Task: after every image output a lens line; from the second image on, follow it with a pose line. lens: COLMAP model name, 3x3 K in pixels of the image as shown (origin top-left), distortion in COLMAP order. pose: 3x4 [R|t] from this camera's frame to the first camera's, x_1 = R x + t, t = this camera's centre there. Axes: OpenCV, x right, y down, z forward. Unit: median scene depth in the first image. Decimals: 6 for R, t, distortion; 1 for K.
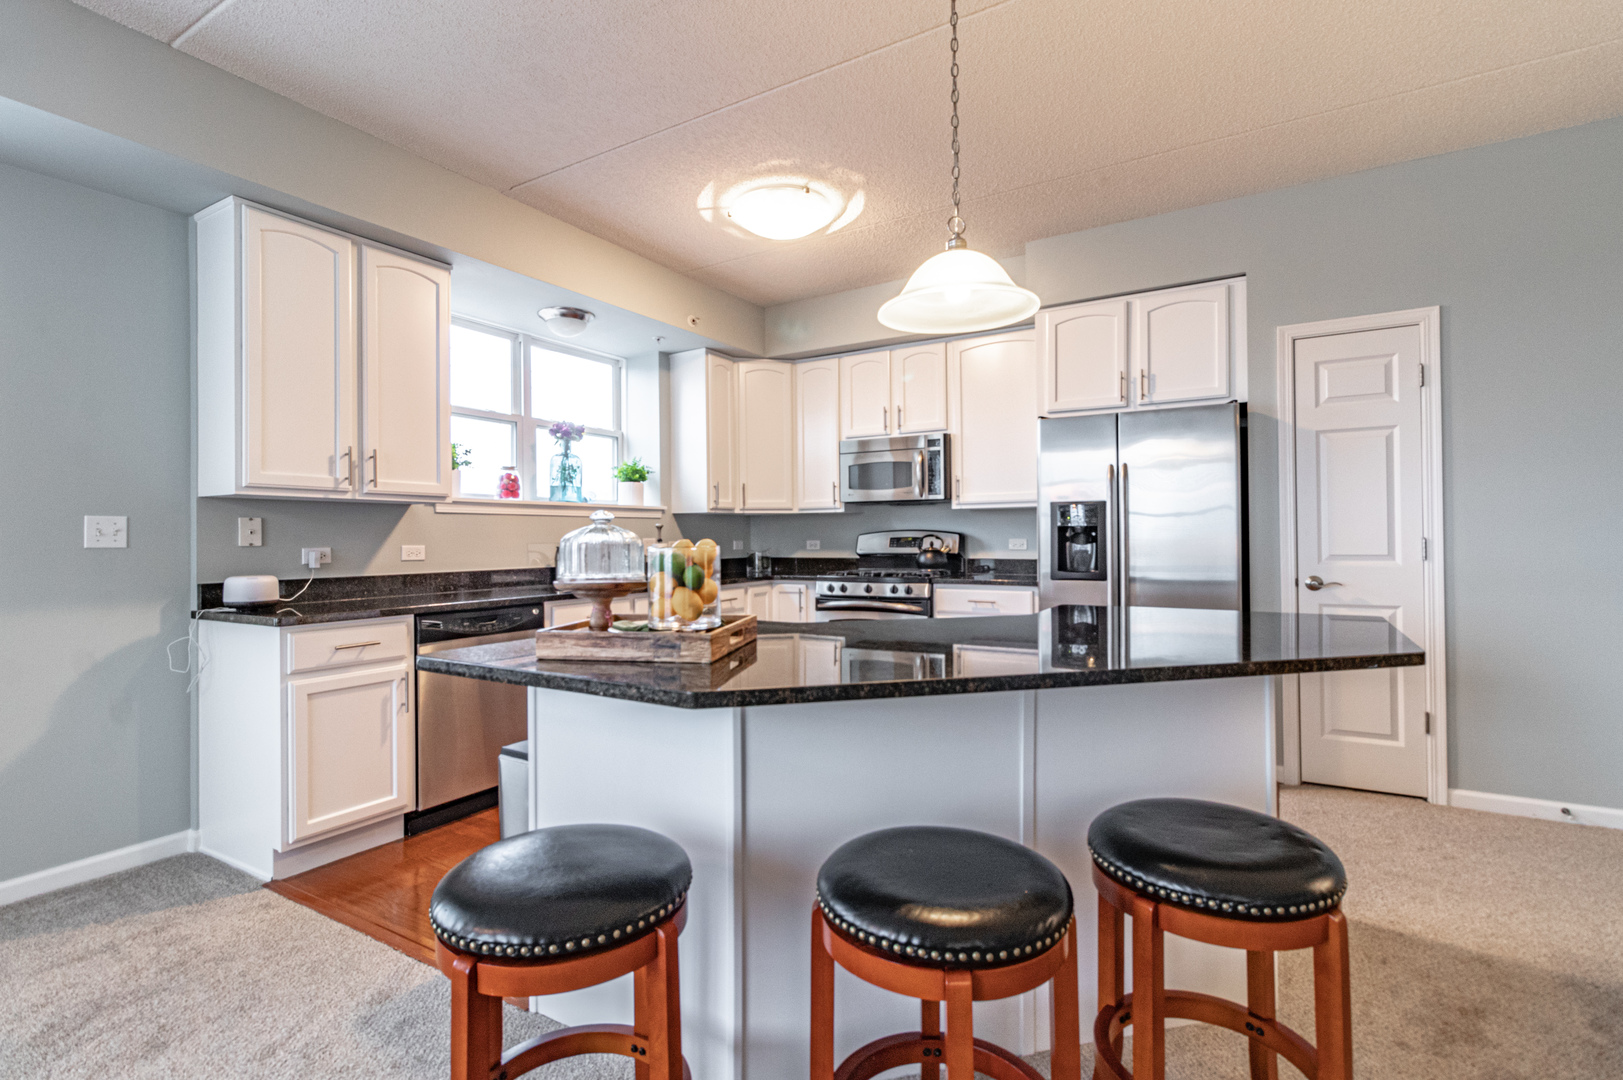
lens RADIAL K [[752.6, 0, 809.8], [0, 752.6, 533.9], [0, 0, 1]] dist [-0.000549, 0.000347]
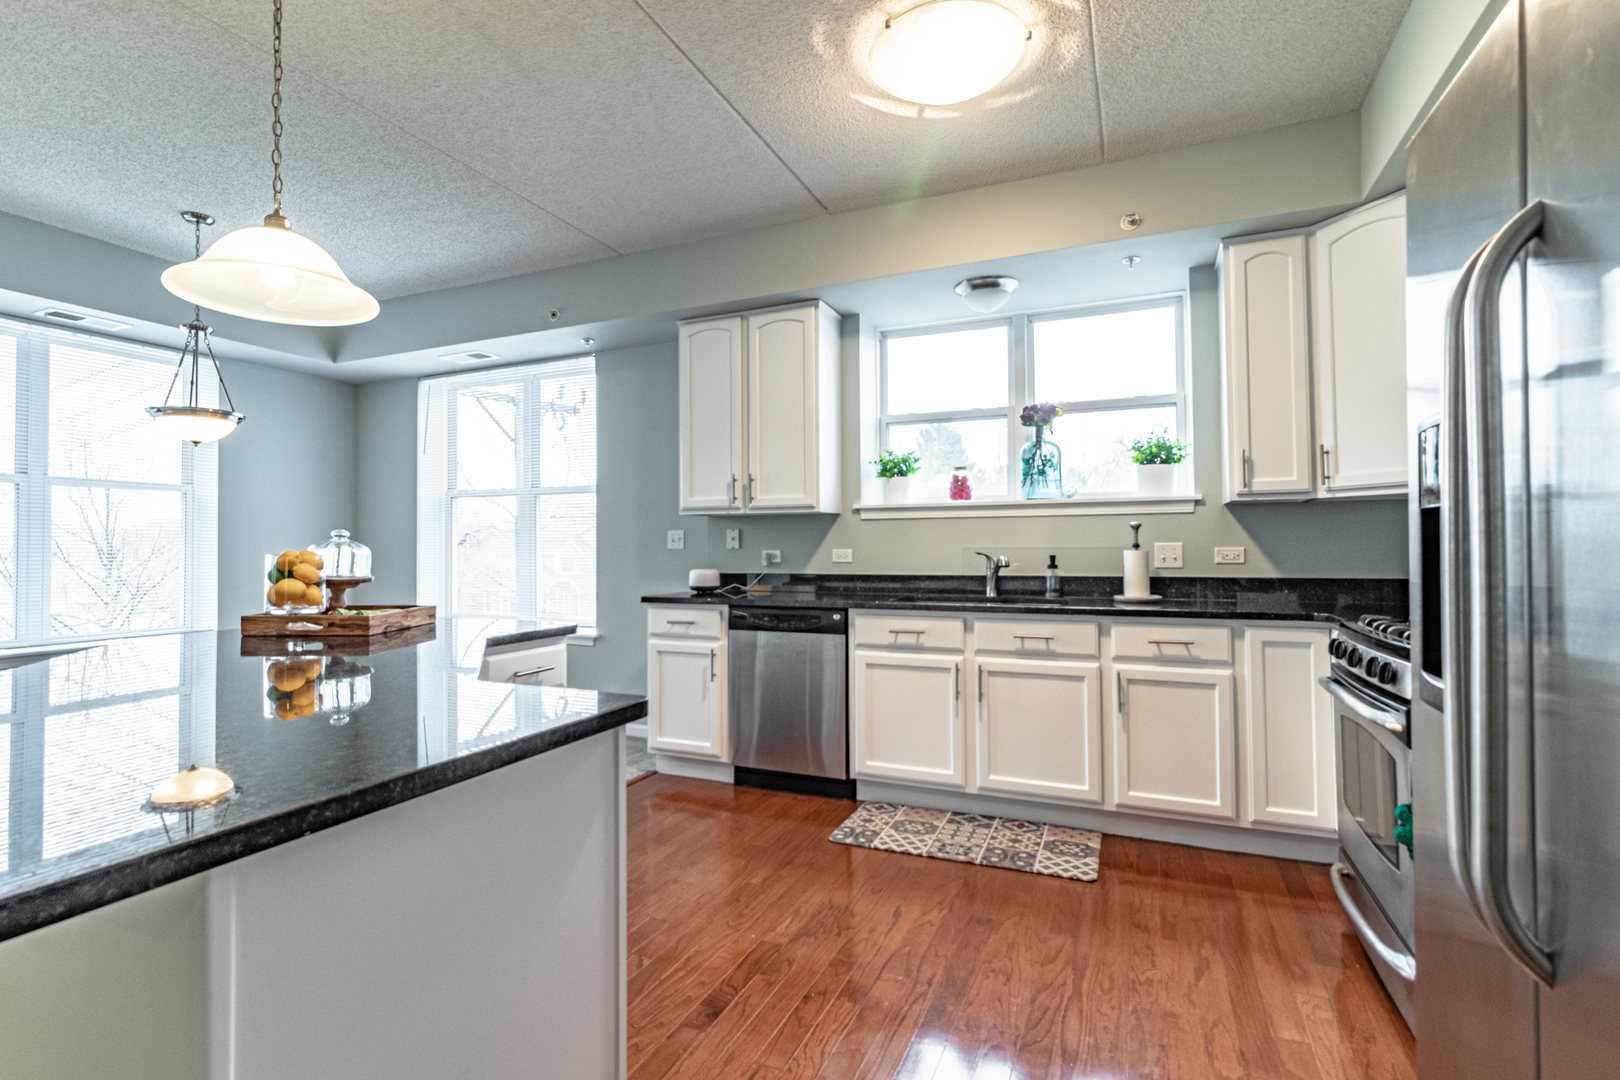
lens RADIAL K [[751.2, 0, 808.3], [0, 751.2, 533.9], [0, 0, 1]] dist [-0.000549, 0.000347]
pose [[0.135921, -0.009953, -0.990670, 0.611920], [0.008831, 0.999922, -0.008834, 0.001489], [0.990680, -0.007548, 0.135998, 0.818287]]
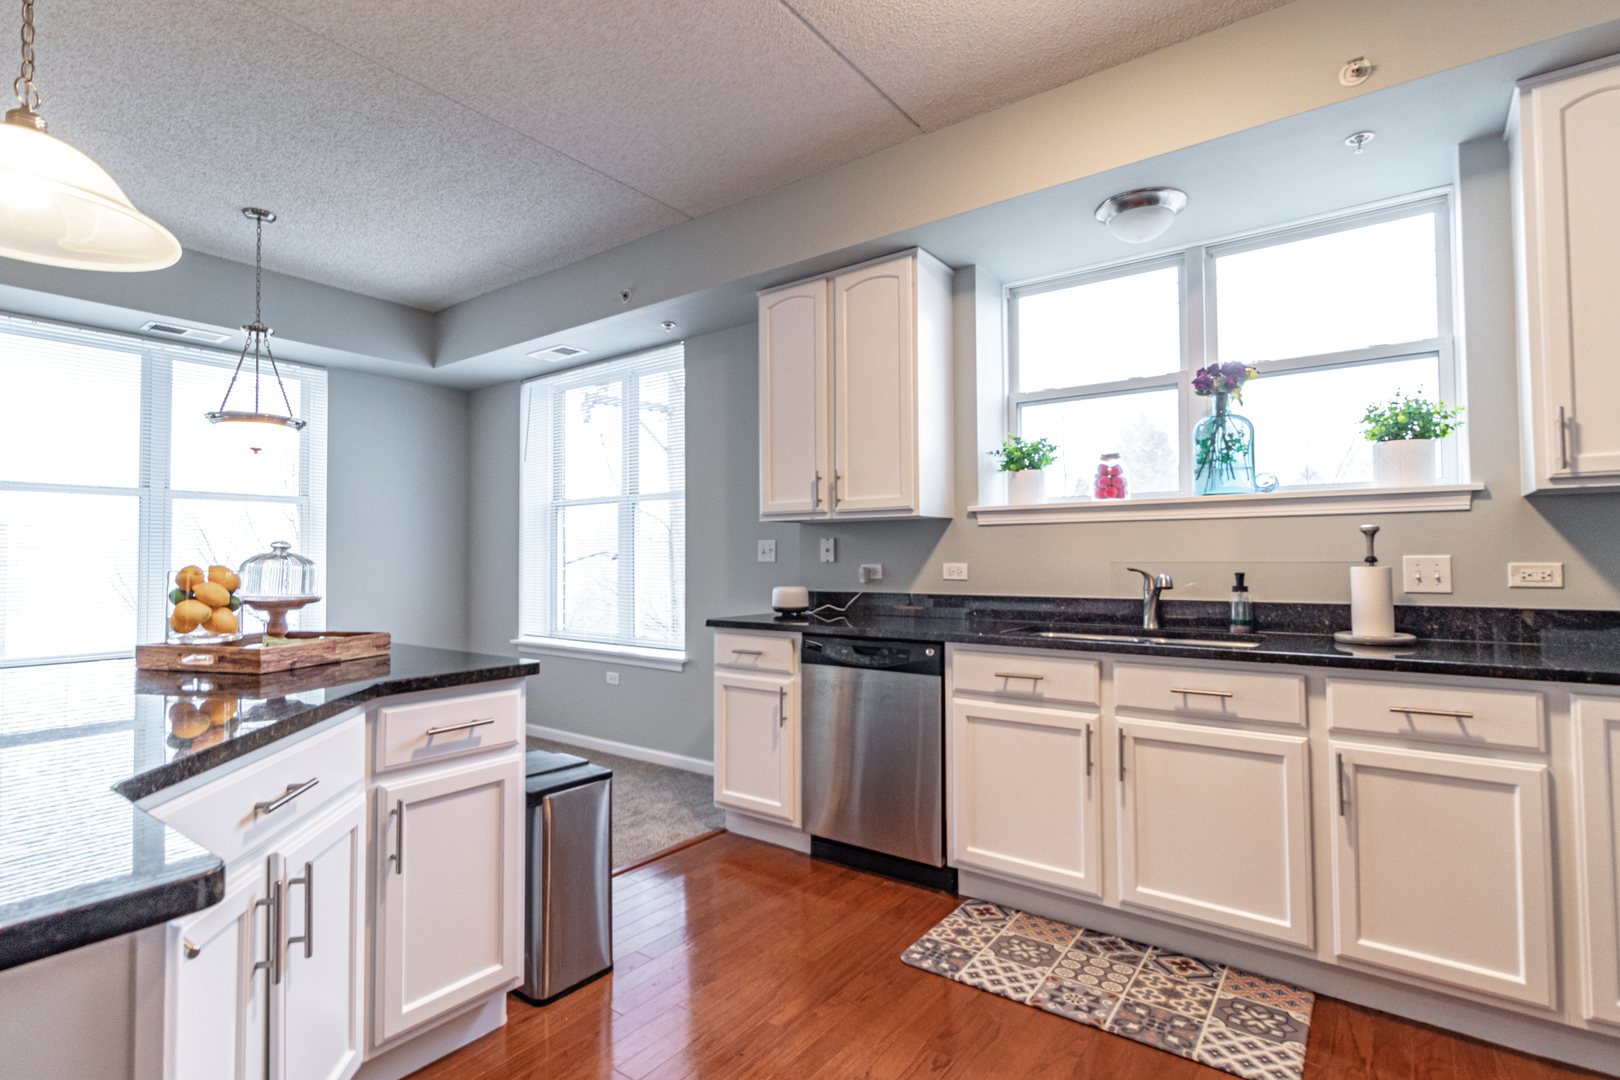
lens RADIAL K [[773.5, 0, 824.9], [0, 773.5, 538.4], [0, 0, 1]] dist [0.001205, 0.001328]
pose [[-0.082528, -0.017997, -0.996426, 0.423294], [0.009541, 0.999777, -0.018847, 0.001557], [0.996543, -0.011062, -0.082338, 0.948782]]
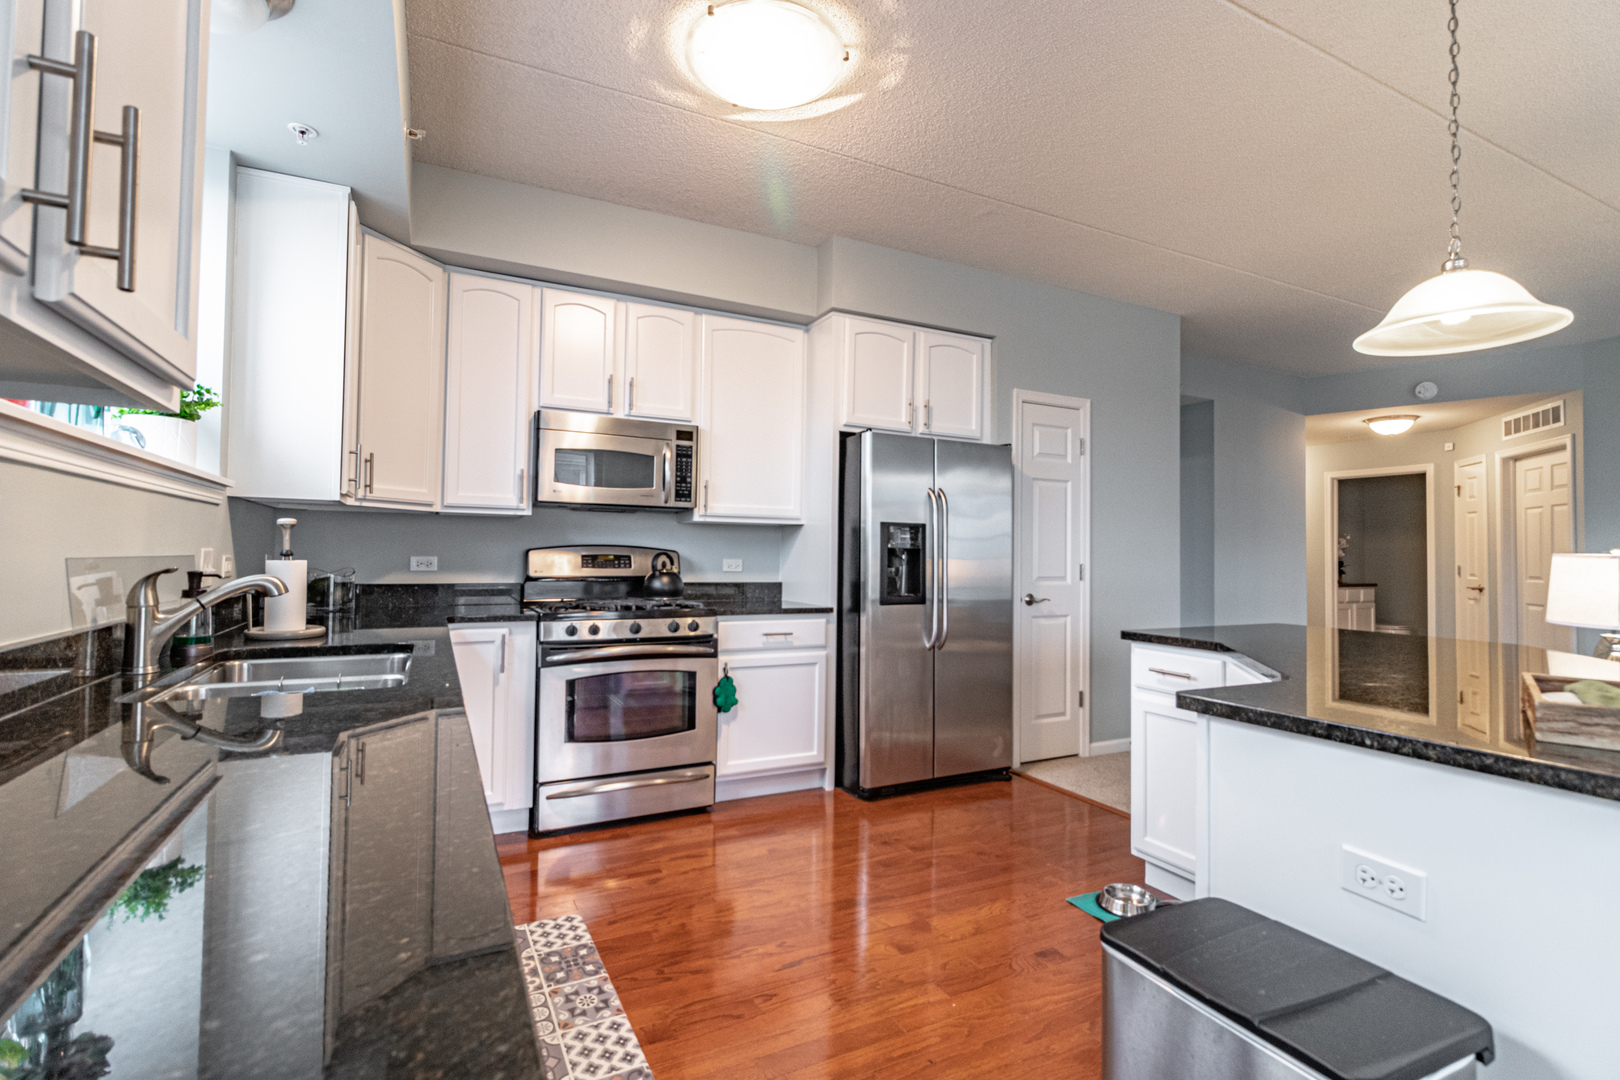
lens RADIAL K [[751.2, 0, 808.3], [0, 751.2, 533.9], [0, 0, 1]] dist [-0.000549, 0.000347]
pose [[0.527958, 0.040846, 0.848287, -0.578943], [-0.021060, 0.999165, -0.035004, 0.008228], [-0.849009, 0.000615, 0.528378, 0.649846]]
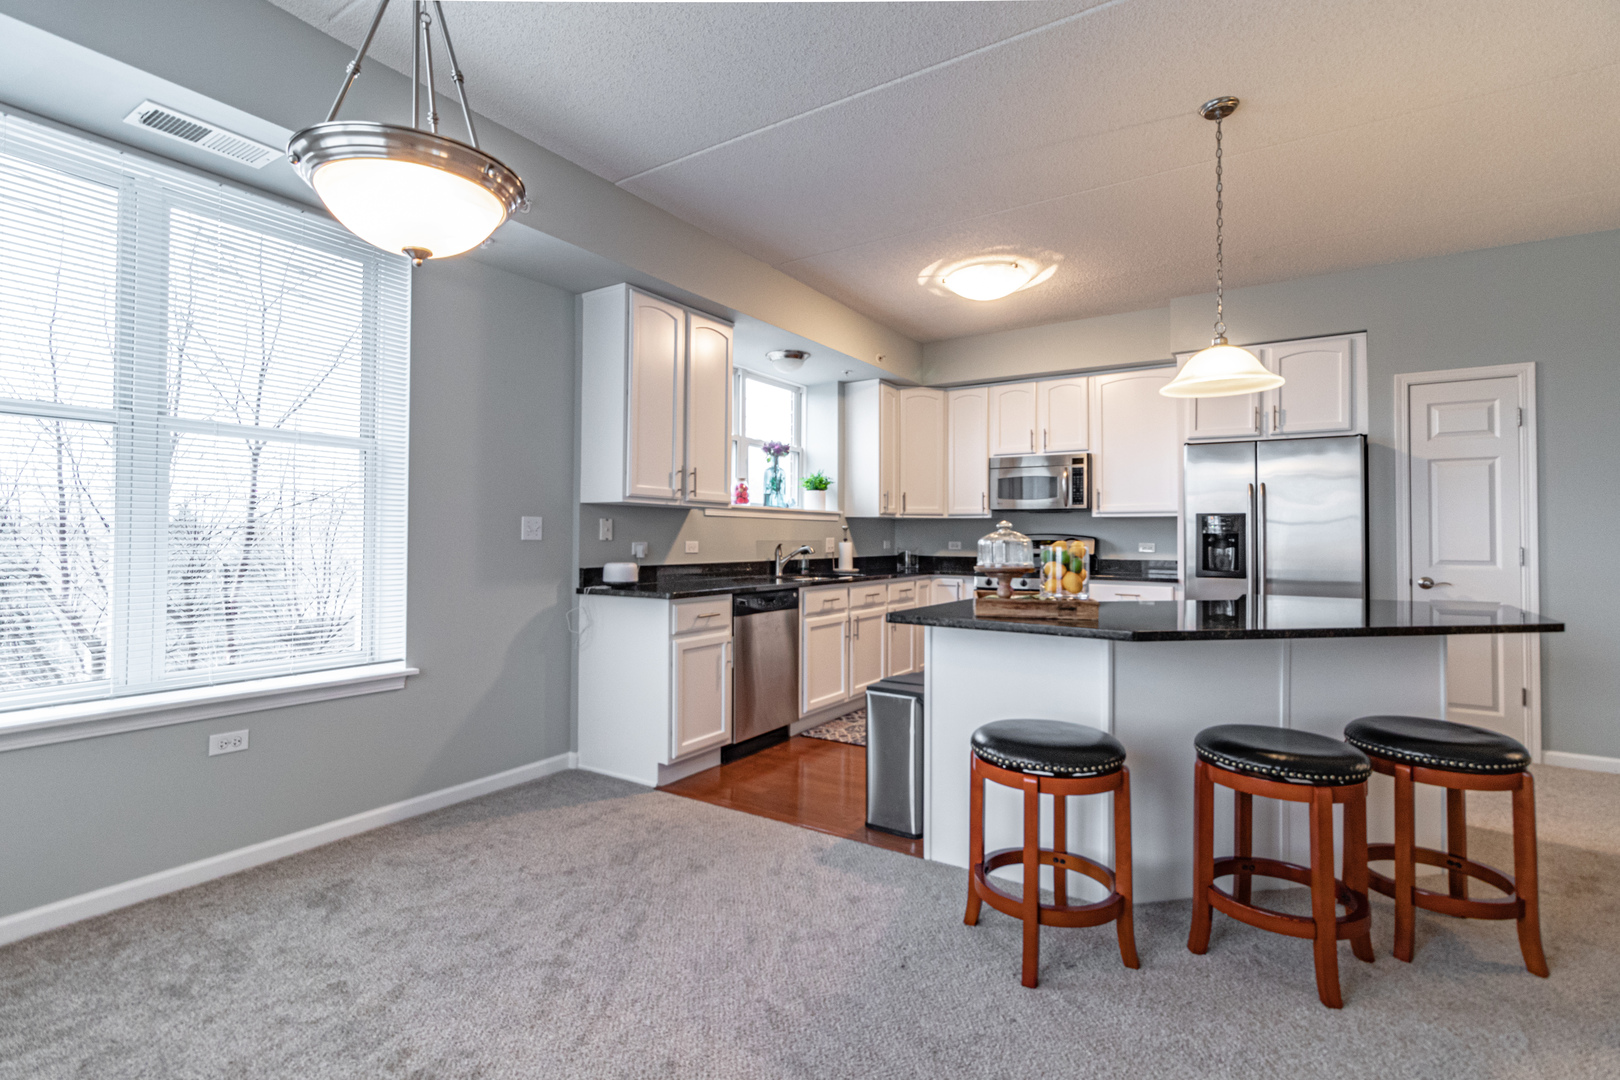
lens RADIAL K [[743.7, 0, 804.1], [0, 743.7, 523.4], [0, 0, 1]] dist [-0.001590, 0.000502]
pose [[0.999170, 0.014297, -0.038143, -0.299378], [-0.014843, 0.999791, -0.014058, 0.000162], [0.037934, 0.014612, 0.999173, -0.252814]]
